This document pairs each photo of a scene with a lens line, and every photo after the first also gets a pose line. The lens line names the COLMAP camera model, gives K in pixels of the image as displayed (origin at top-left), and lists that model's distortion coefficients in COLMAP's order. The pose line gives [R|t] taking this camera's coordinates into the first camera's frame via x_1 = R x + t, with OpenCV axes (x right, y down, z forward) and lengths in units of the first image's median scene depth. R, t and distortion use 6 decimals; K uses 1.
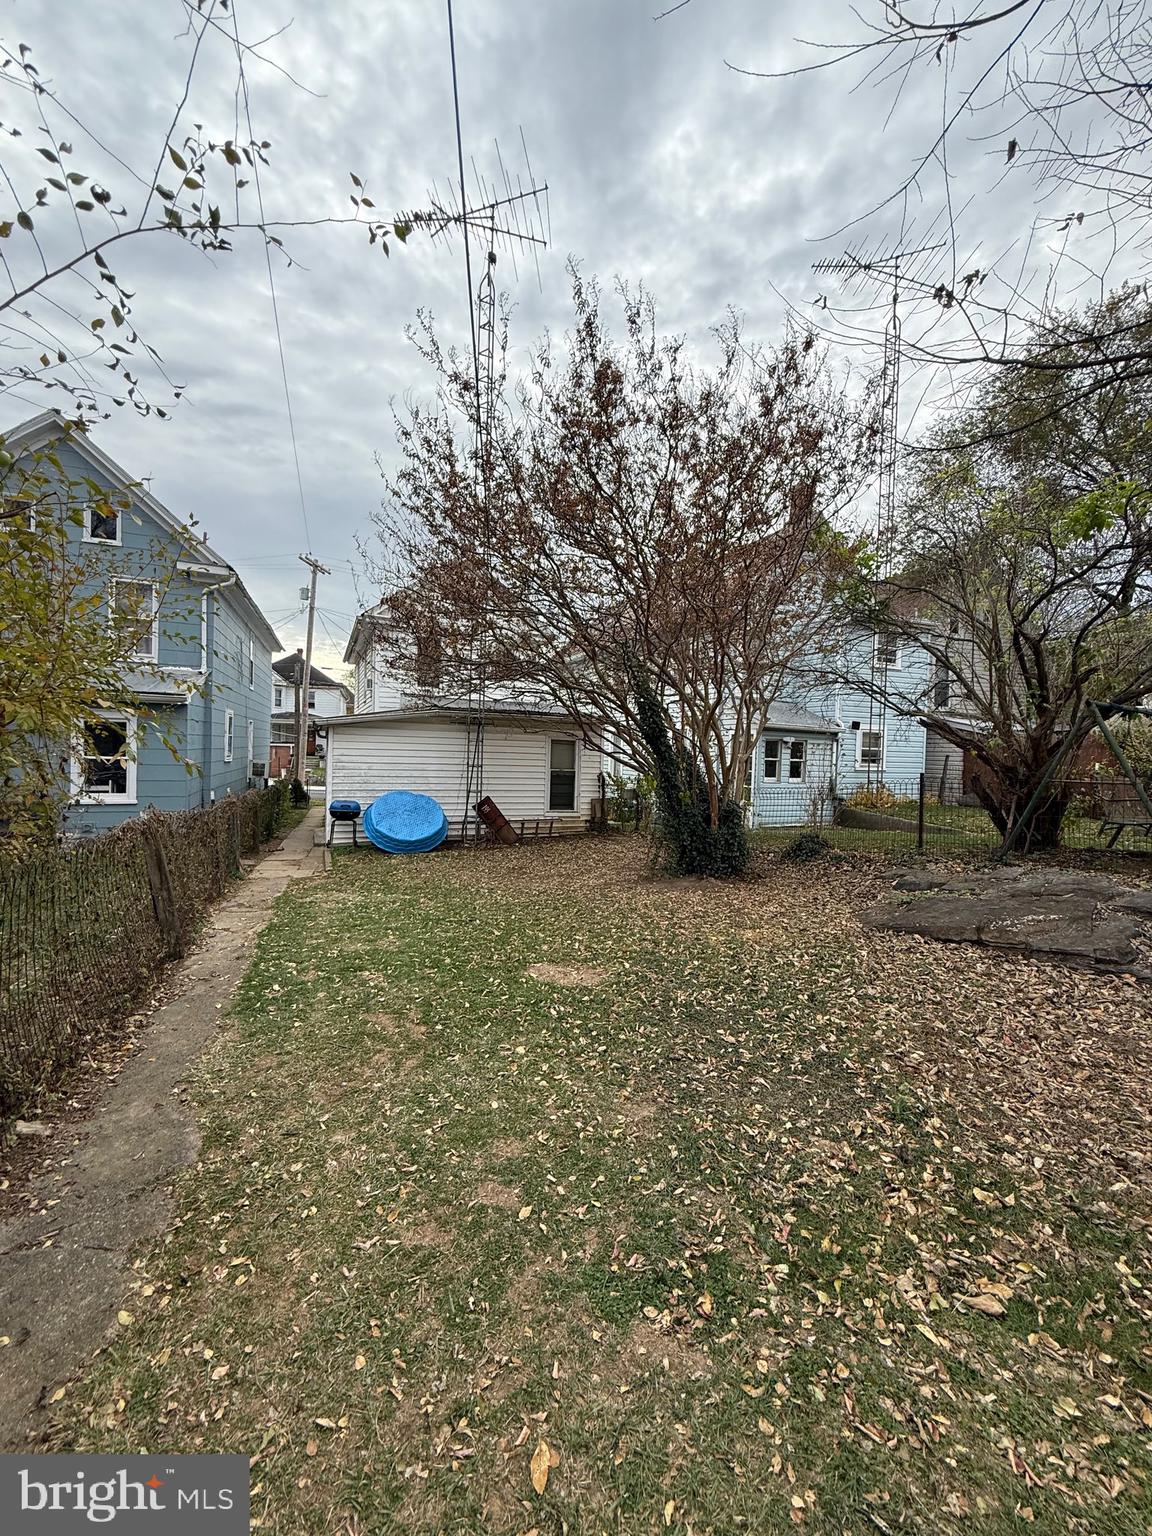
lens RADIAL K [[611.3, 0, 574.7], [0, 611.3, 755.7], [0, 0, 1]] dist [-0.000106, 0.000214]
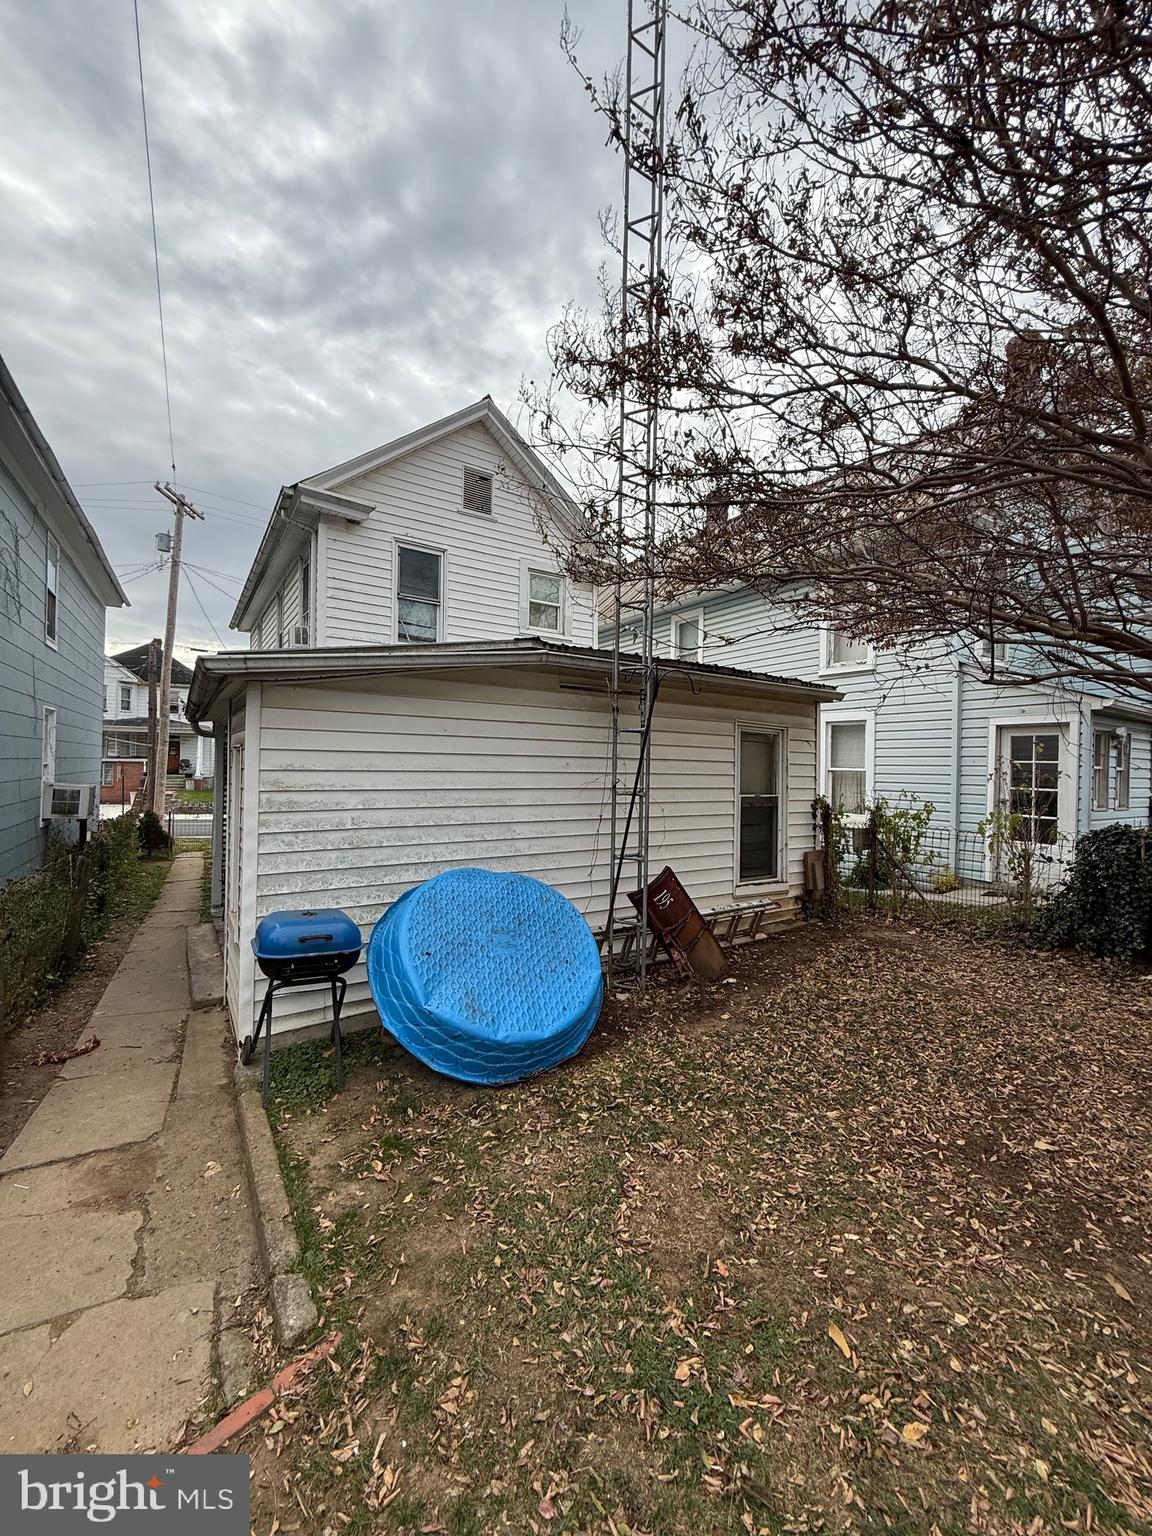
lens RADIAL K [[611.3, 0, 574.4], [0, 611.3, 758.1], [0, 0, 1]] dist [-0.000106, 0.000214]
pose [[0.984637, -0.009417, 0.174362, -0.279674], [0.012760, 0.999755, -0.018061, 0.000875], [-0.174149, 0.020008, 0.984516, 0.632026]]
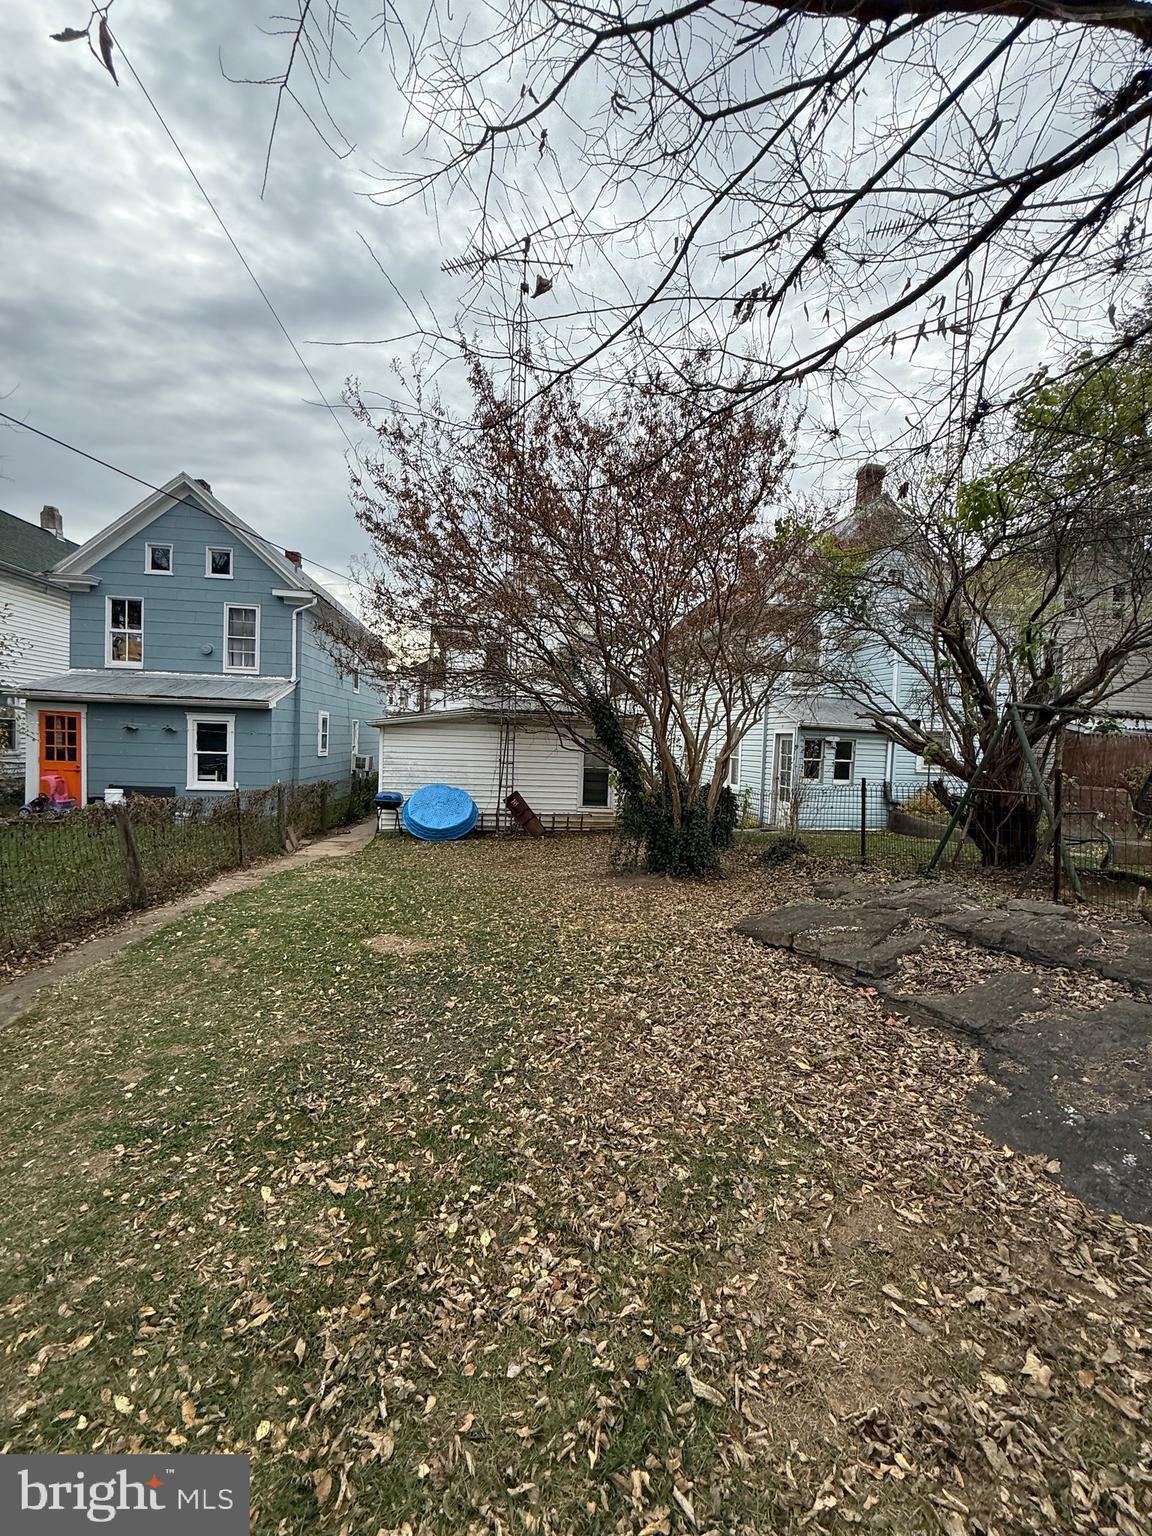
lens RADIAL K [[611.3, 0, 576.2], [0, 611.3, 754.8], [0, 0, 1]] dist [-0.000106, 0.000214]
pose [[0.970788, 0.009717, -0.239740, 0.224948], [-0.008065, 0.999936, 0.007873, -0.007270], [0.239801, -0.005710, 0.970805, -0.022343]]
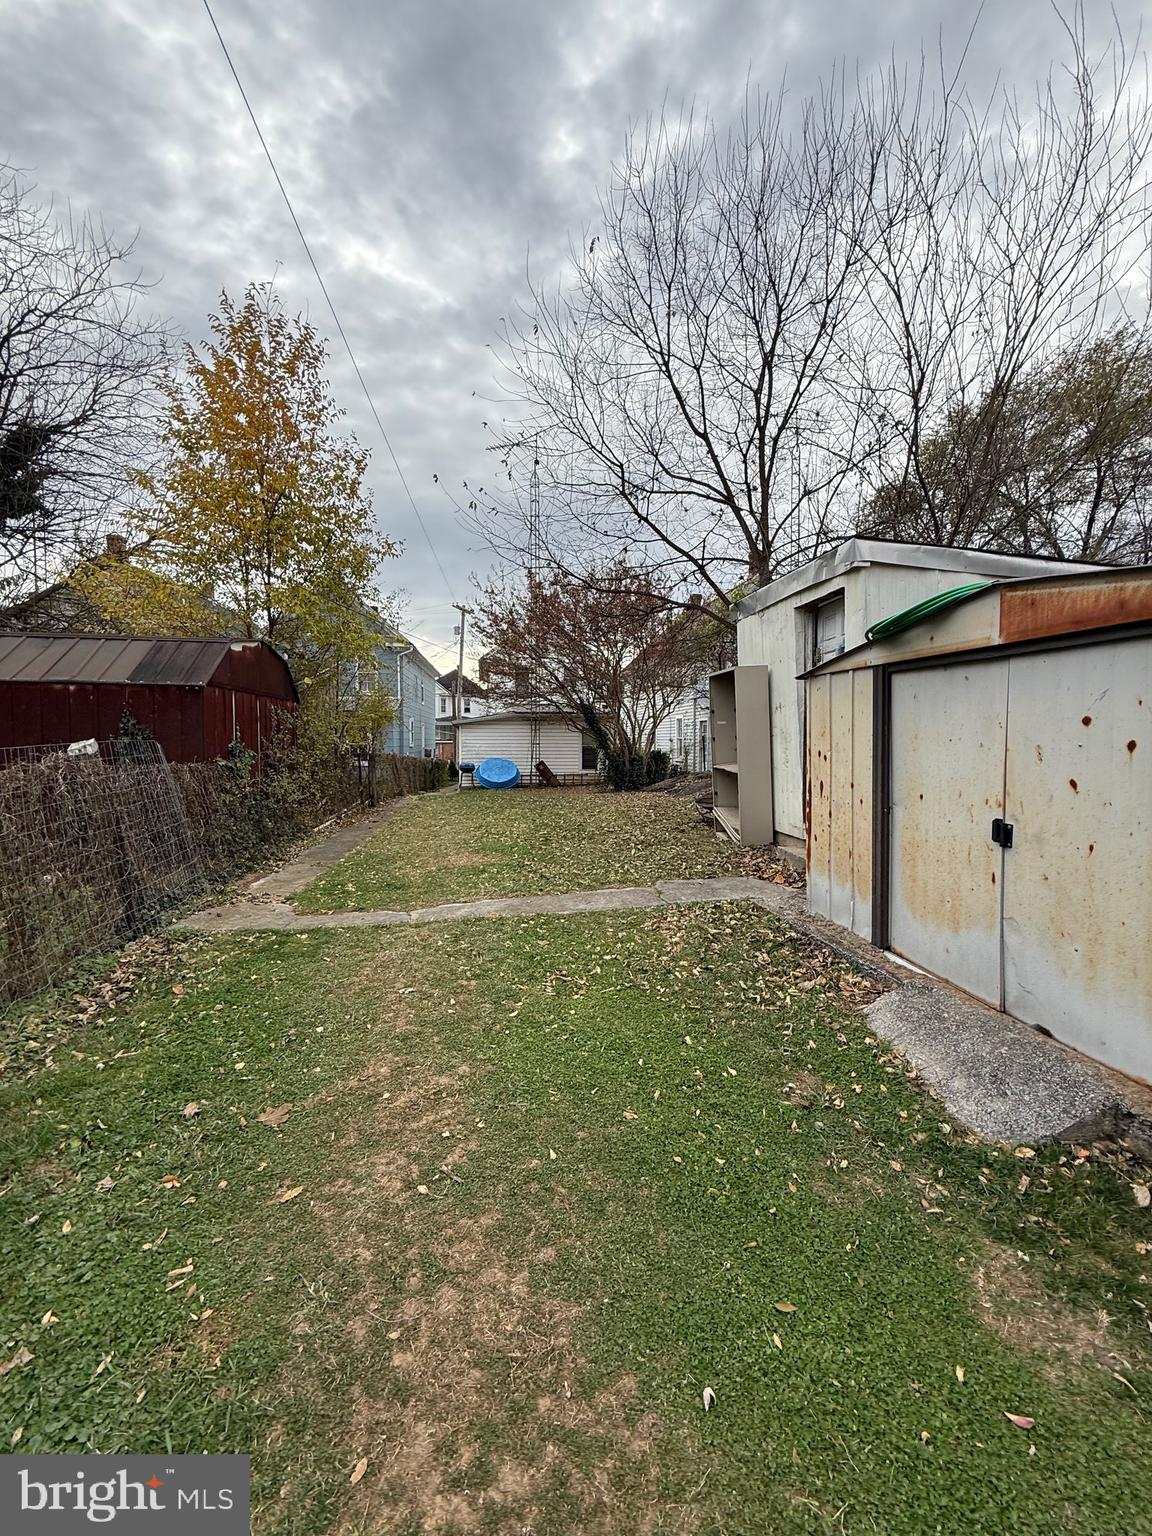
lens RADIAL K [[611.3, 0, 577.9], [0, 611.3, 755.0], [0, 0, 1]] dist [-0.000106, 0.000214]
pose [[0.969772, -0.024132, -0.242818, 0.414200], [0.026107, 0.999647, 0.004921, 0.045900], [0.242614, -0.011112, 0.970059, -0.754905]]
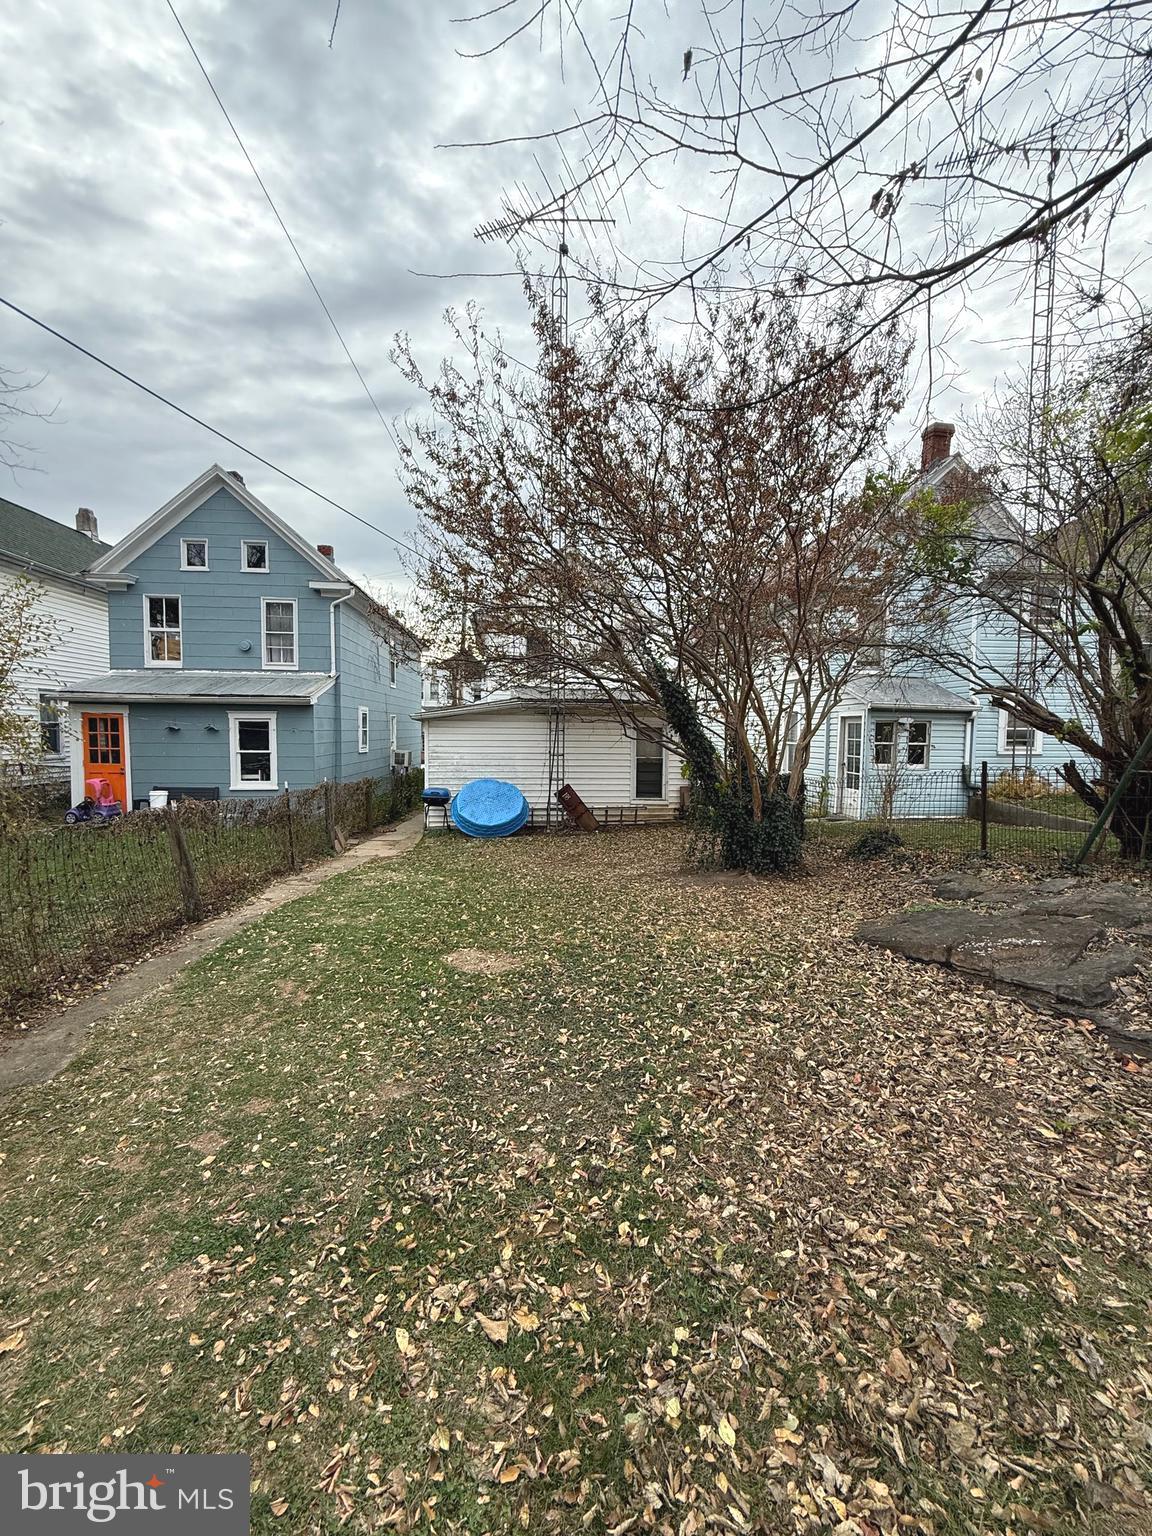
lens RADIAL K [[611.3, 0, 575.9], [0, 611.3, 755.3], [0, 0, 1]] dist [-0.000106, 0.000214]
pose [[0.959770, -0.009674, -0.280621, 0.164397], [0.016798, 0.999594, 0.022994, -0.005700], [0.280285, -0.026783, 0.959543, 0.019338]]
